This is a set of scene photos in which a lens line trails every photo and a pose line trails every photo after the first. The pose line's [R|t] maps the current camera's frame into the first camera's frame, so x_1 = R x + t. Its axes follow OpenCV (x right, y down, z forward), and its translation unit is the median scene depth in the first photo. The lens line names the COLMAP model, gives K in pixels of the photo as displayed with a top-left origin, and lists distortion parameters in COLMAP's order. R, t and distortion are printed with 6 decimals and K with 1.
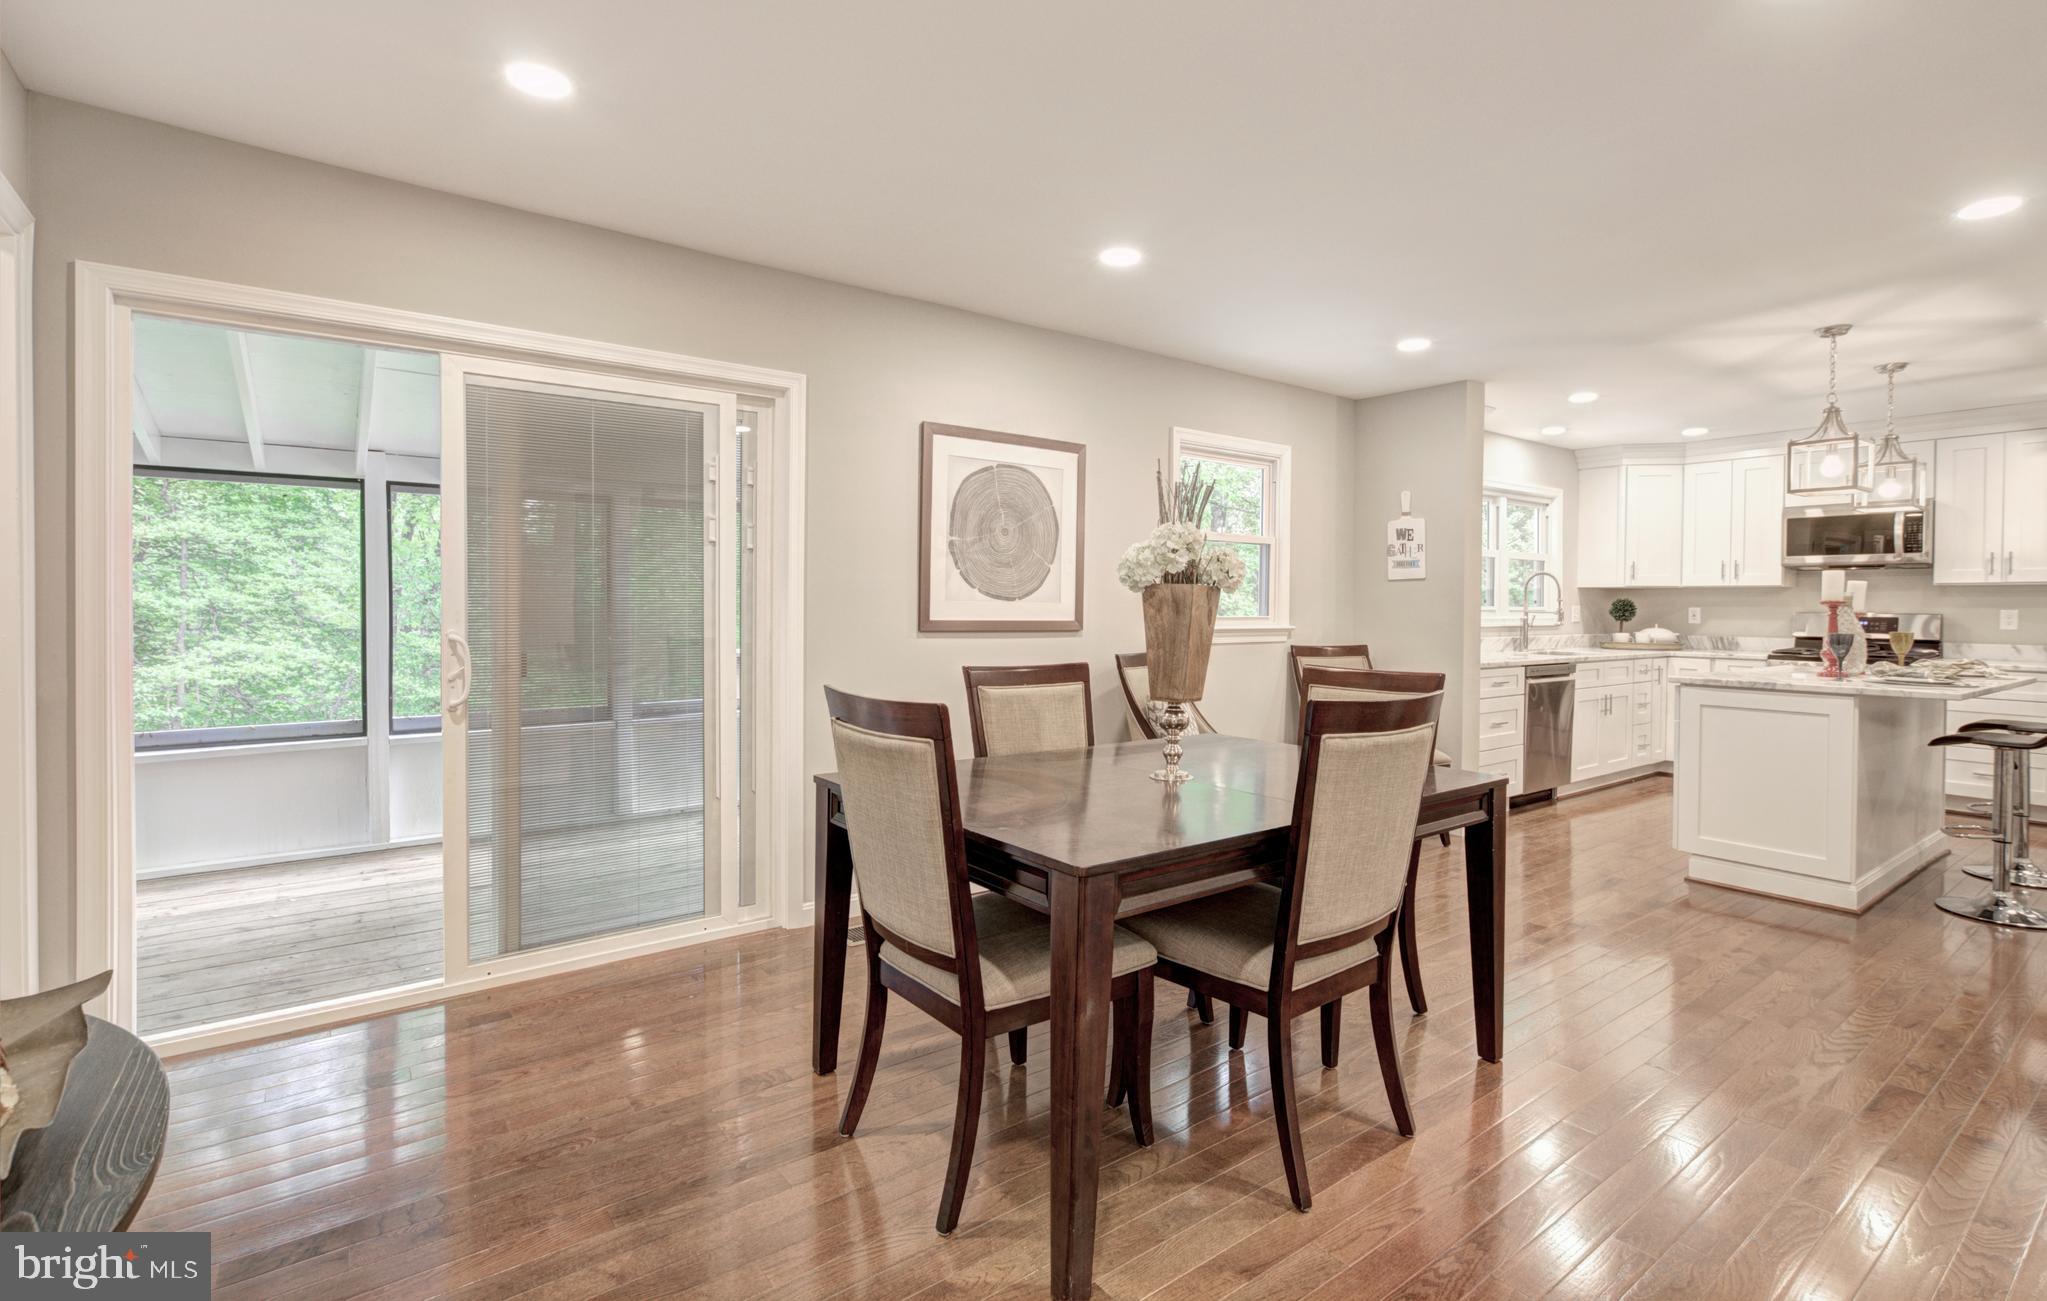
lens RADIAL K [[951.9, 0, 1011.2], [0, 951.9, 619.0], [0, 0, 1]] dist [-0.013836, 0.003747]
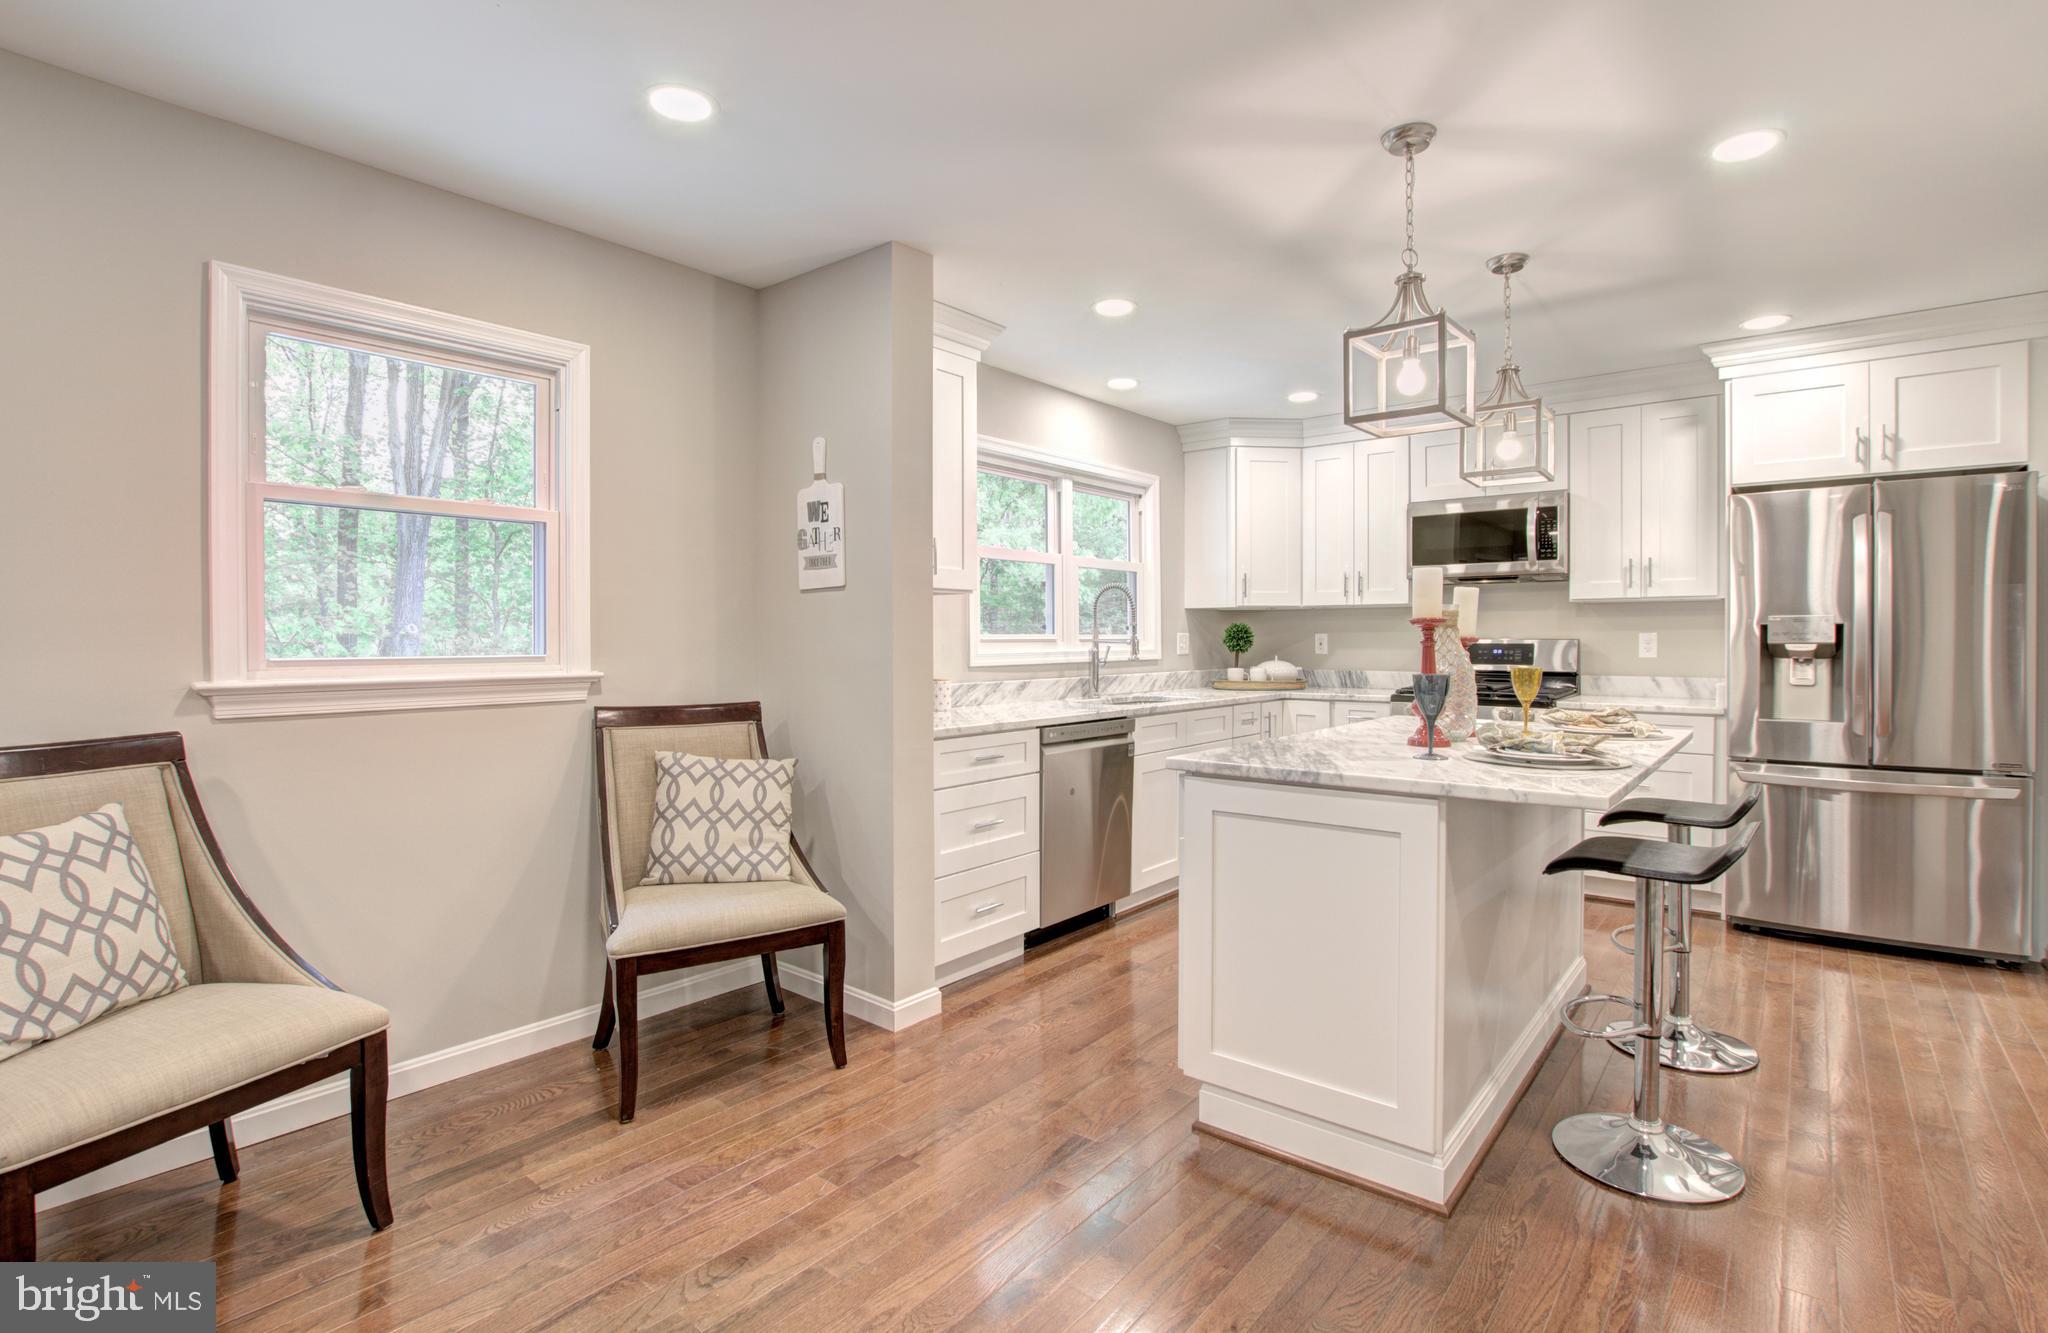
lens RADIAL K [[969.9, 0, 1036.7], [0, 969.9, 652.8], [0, 0, 1]] dist [-0.035075, 0.005958]
pose [[0.965835, -0.013393, 0.258813, 0.353200], [0.013332, 0.999909, 0.001990, -0.001434], [-0.258816, 0.001528, 0.965925, 0.353937]]
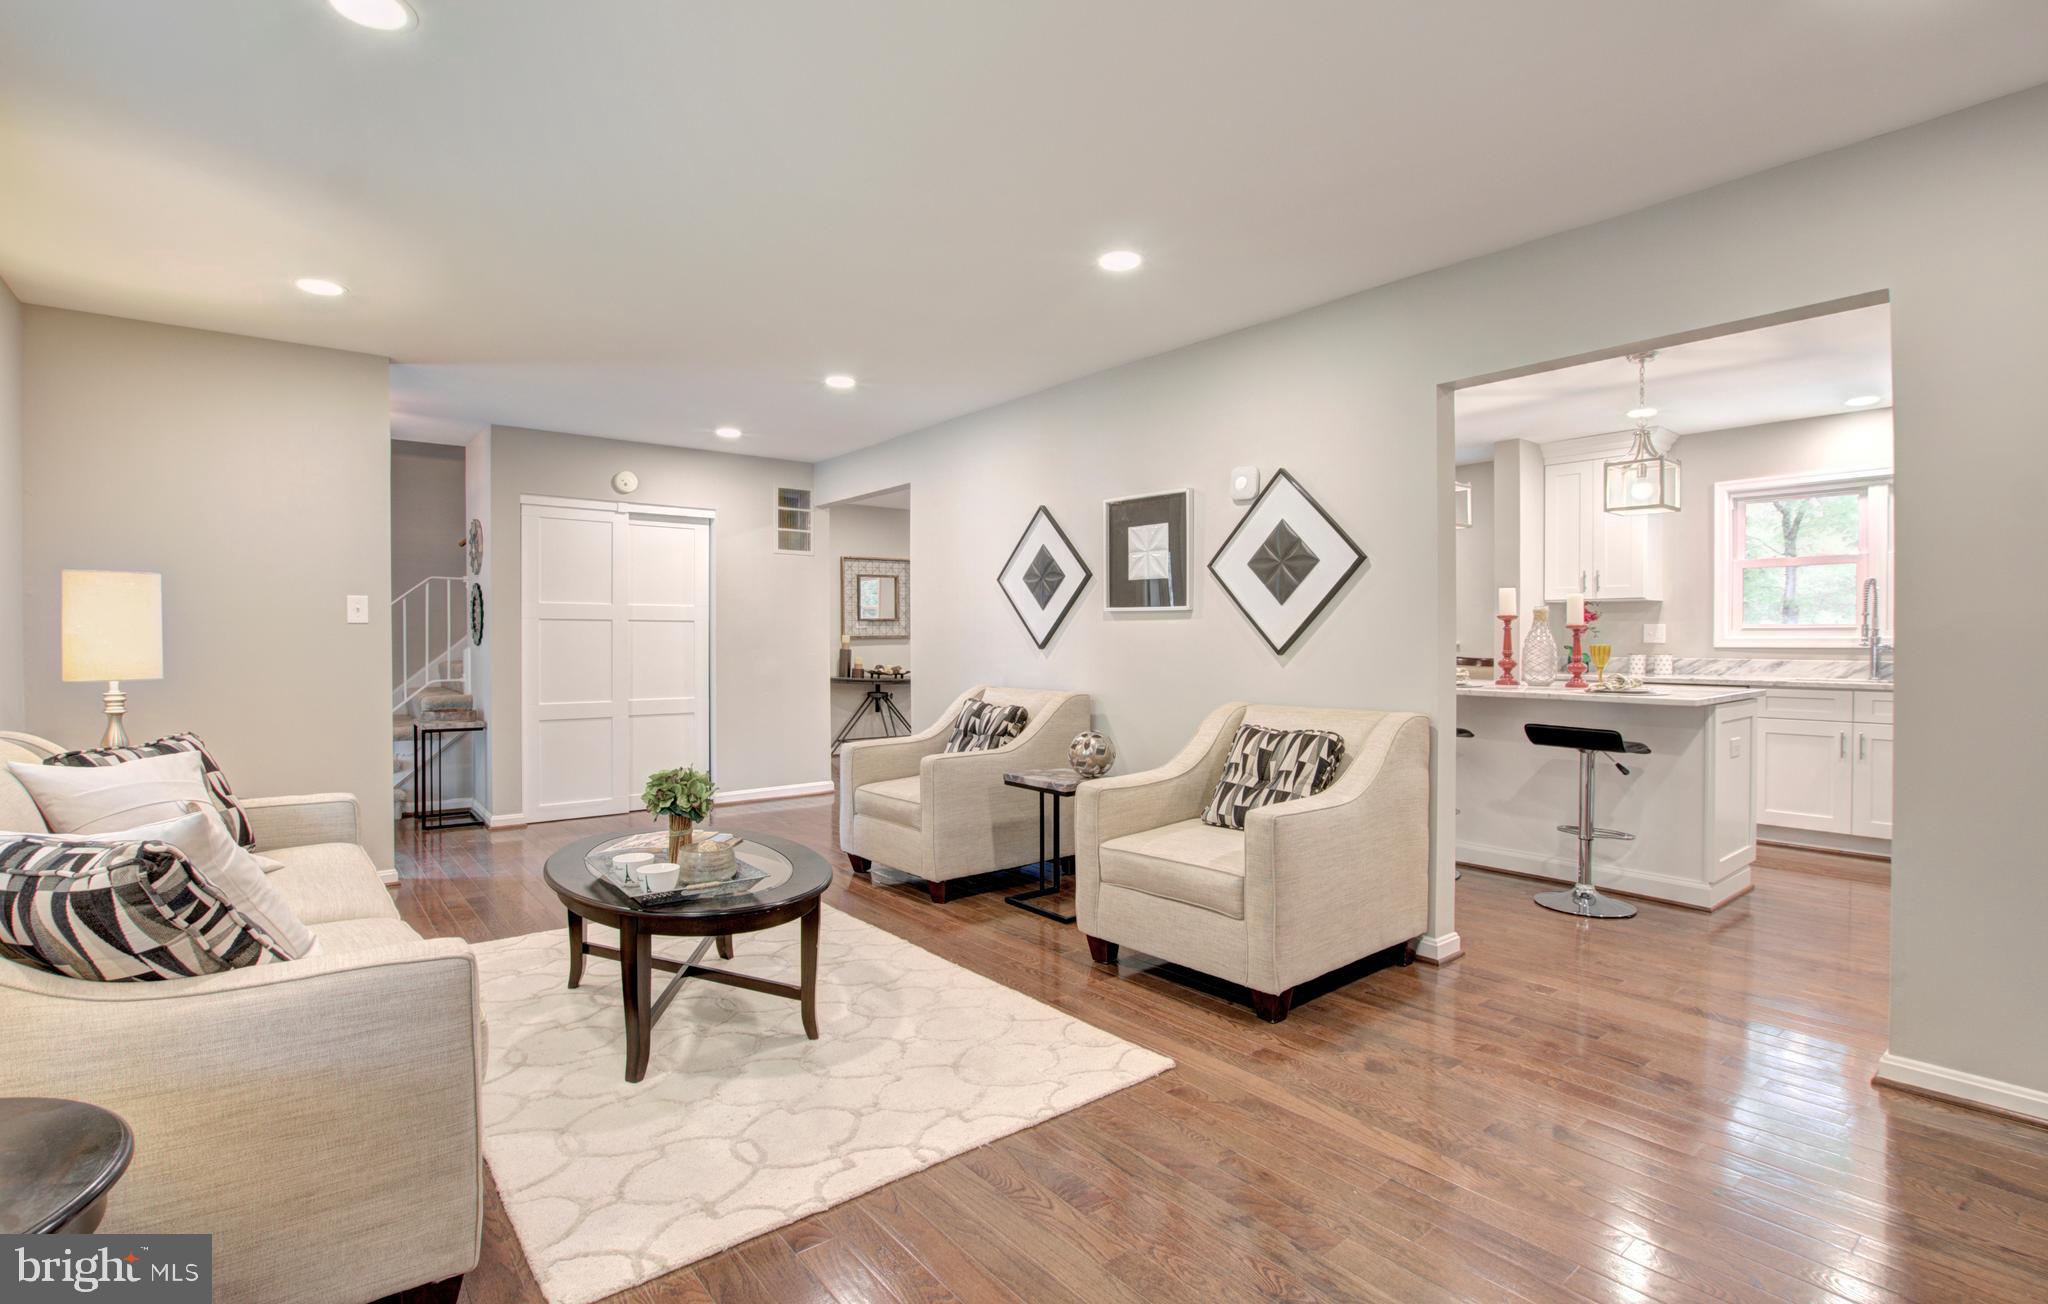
lens RADIAL K [[952.3, 0, 1062.5], [0, 952.3, 637.5], [0, 0, 1]] dist [-0.013836, 0.003747]
pose [[0.087308, -0.007456, -0.996153, 1.427057], [-0.014101, 0.999863, -0.008719, 0.017562], [0.996082, 0.014808, 0.087191, 0.290450]]
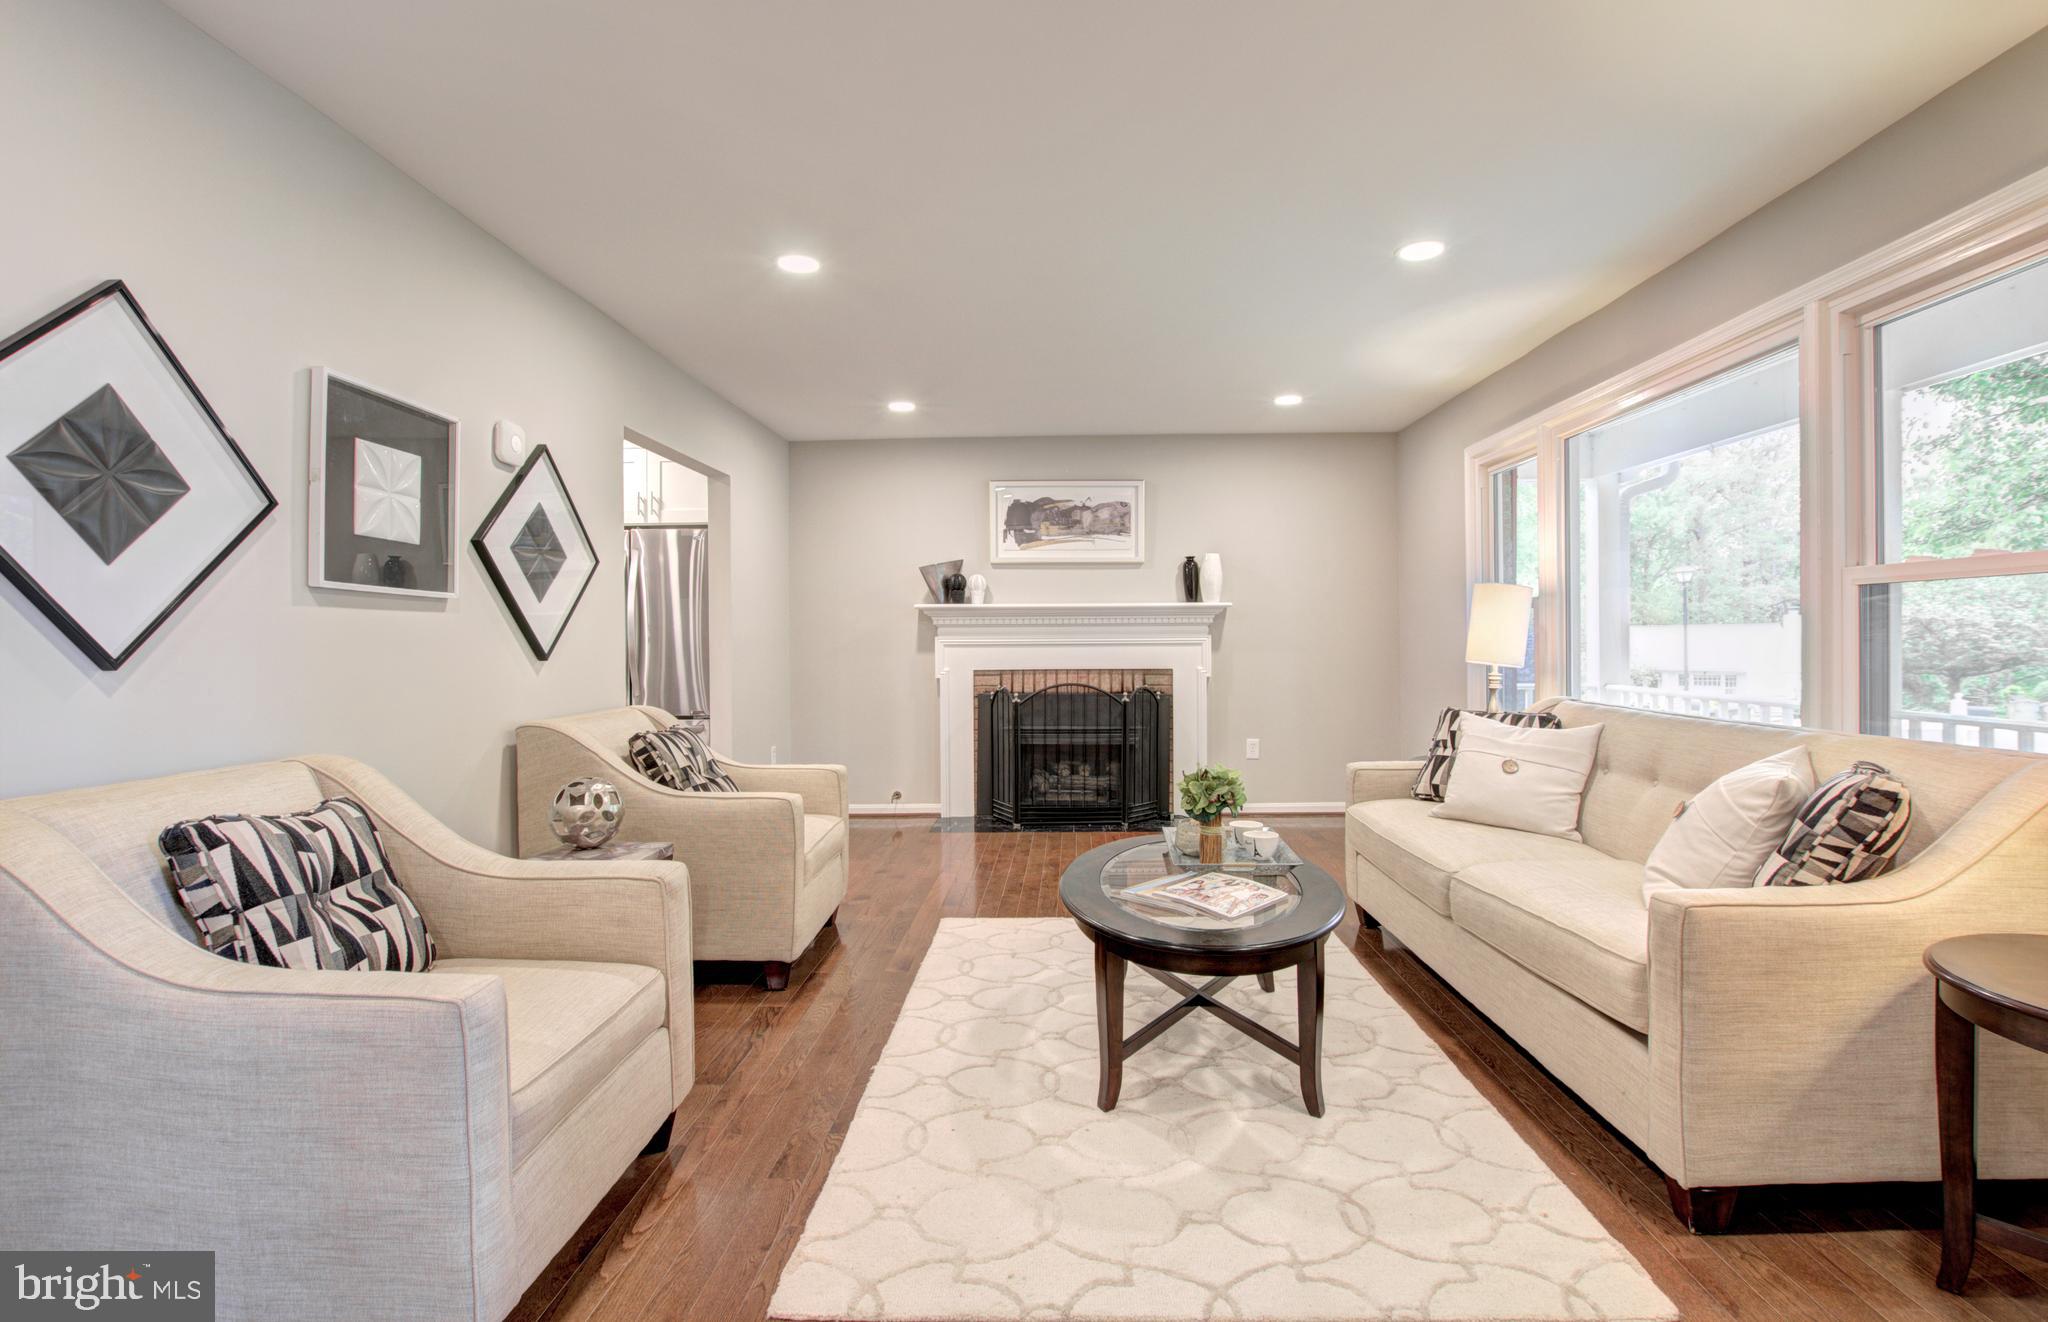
lens RADIAL K [[969.9, 0, 1024.8], [0, 969.9, 628.0], [0, 0, 1]] dist [-0.035075, 0.005958]
pose [[0.619632, 0.000987, 0.784892, 0.527348], [0.022796, 0.999555, -0.019253, 0.019870], [-0.784561, 0.029822, 0.619334, -0.074912]]
